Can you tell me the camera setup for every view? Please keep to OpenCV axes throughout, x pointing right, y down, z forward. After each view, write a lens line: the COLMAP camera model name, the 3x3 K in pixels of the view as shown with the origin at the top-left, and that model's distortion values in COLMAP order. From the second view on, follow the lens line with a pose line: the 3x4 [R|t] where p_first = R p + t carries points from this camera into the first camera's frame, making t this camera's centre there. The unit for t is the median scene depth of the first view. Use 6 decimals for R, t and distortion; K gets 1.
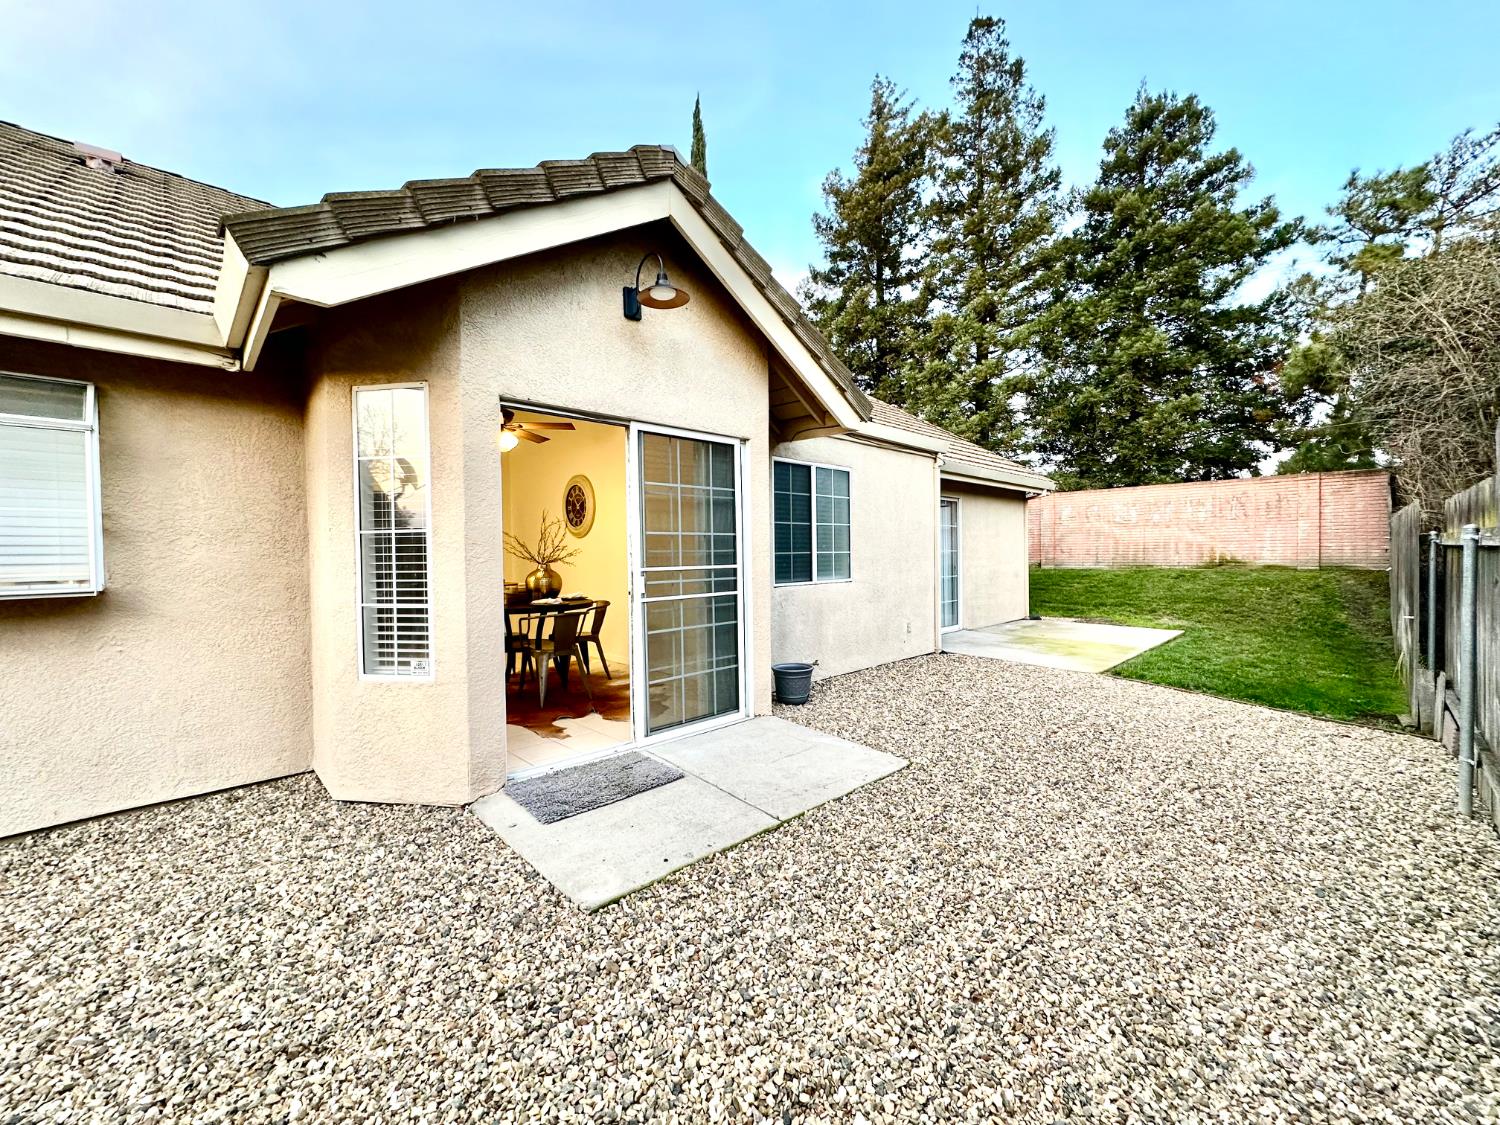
lens RADIAL K [[599.5, 0, 742.0], [0, 599.5, 562.5], [0, 0, 1]] dist [0.000595, -0.000960]
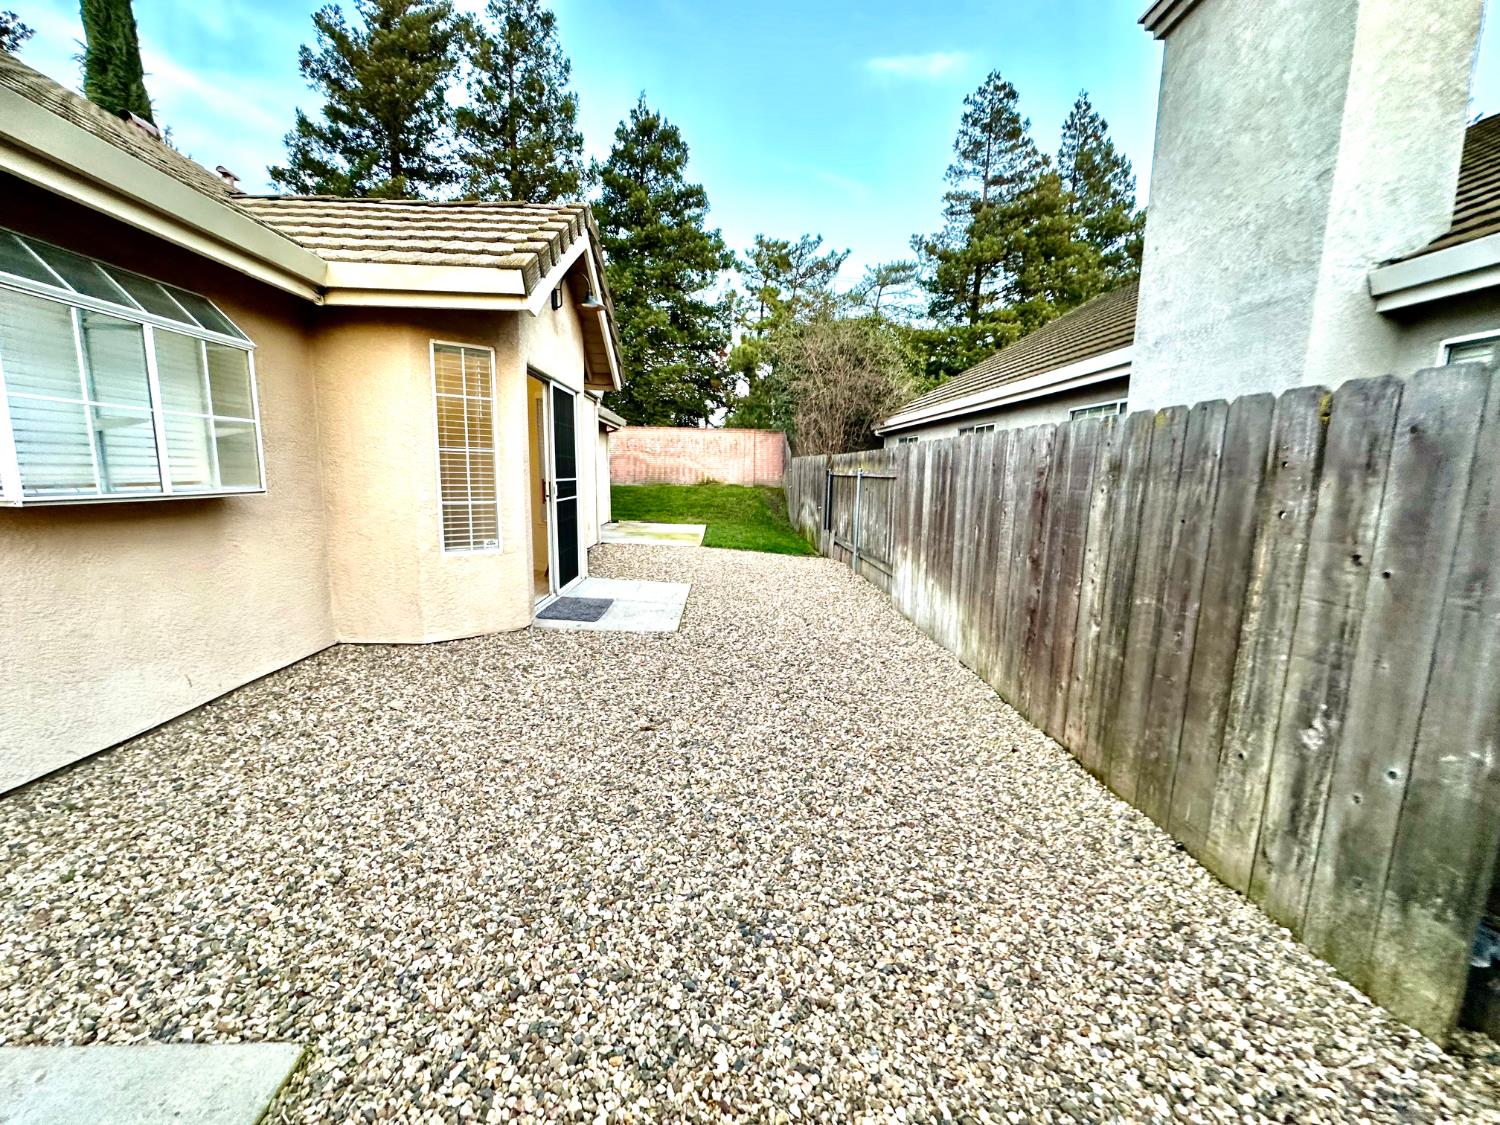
lens RADIAL K [[599.5, 0, 740.6], [0, 599.5, 565.2], [0, 0, 1]] dist [0.000595, -0.000960]
pose [[0.669226, -0.090409, 0.737539, -0.218832], [-0.013353, 0.990947, 0.133589, 0.003455], [-0.742939, -0.099250, 0.661960, -0.081567]]
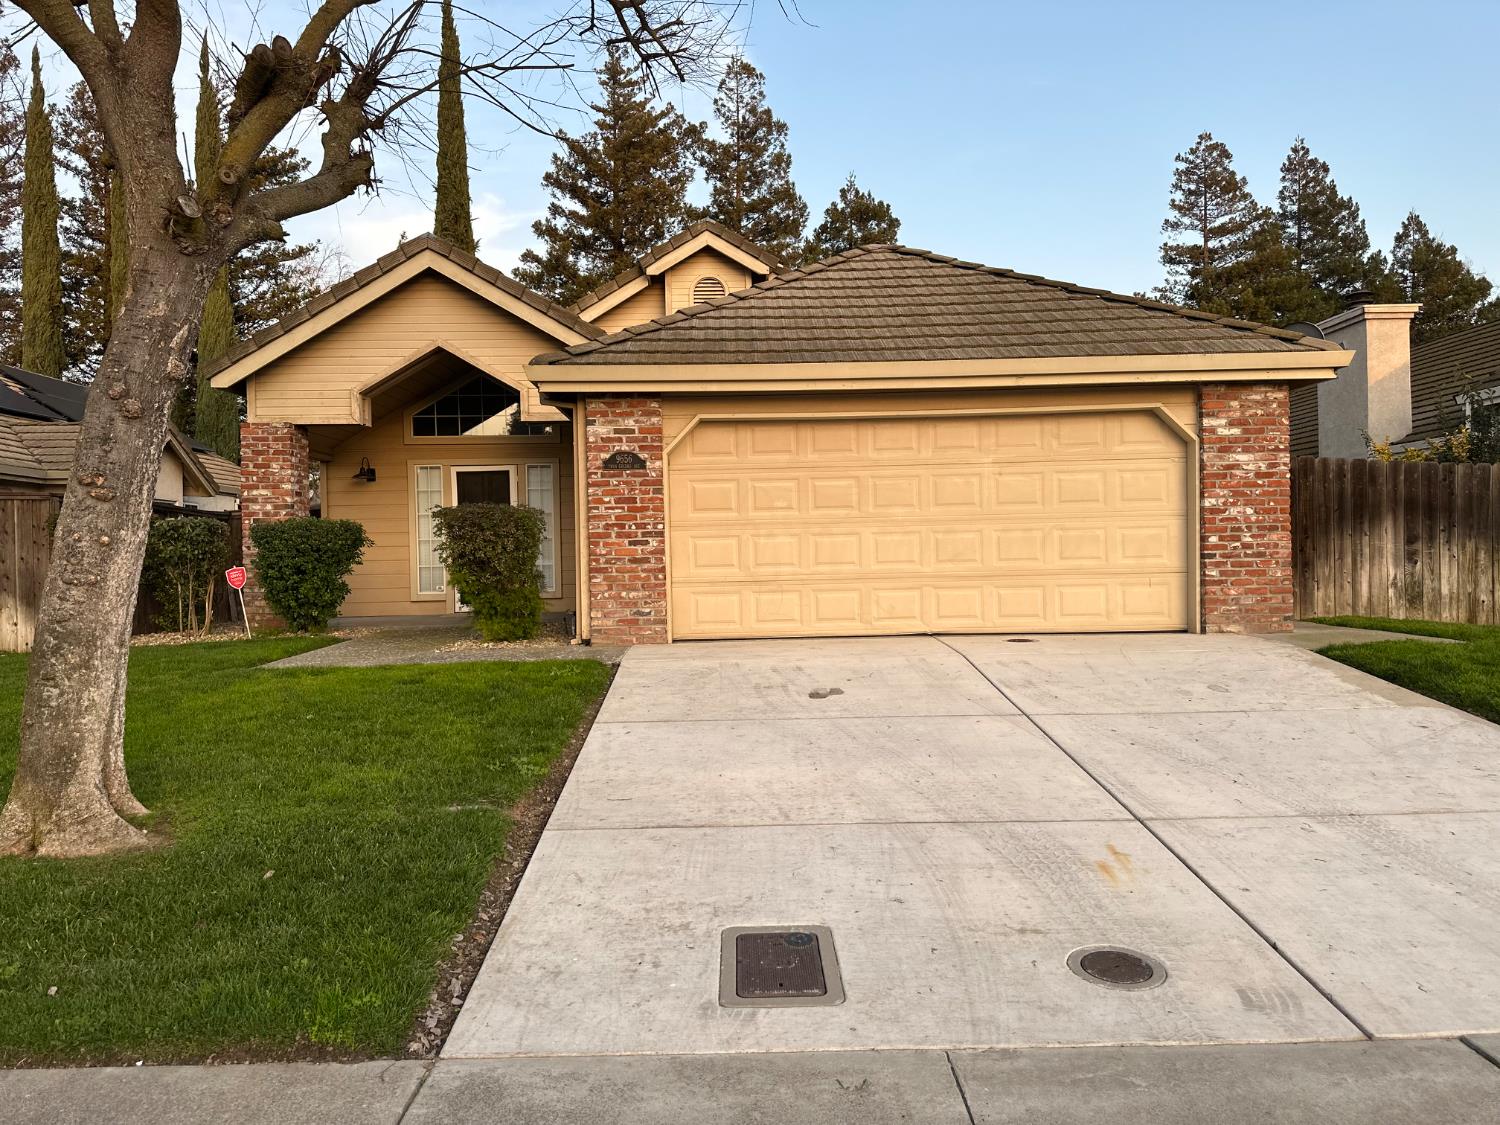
lens RADIAL K [[1065.0, 0, 740.6], [0, 1065.0, 562.1], [0, 0, 1]] dist [0.064874, -0.066995]
pose [[0.686335, -0.010008, 0.727217, -1.202106], [0.023553, 0.999687, -0.008471, 0.026971], [-0.726904, 0.022942, 0.686356, -0.377297]]
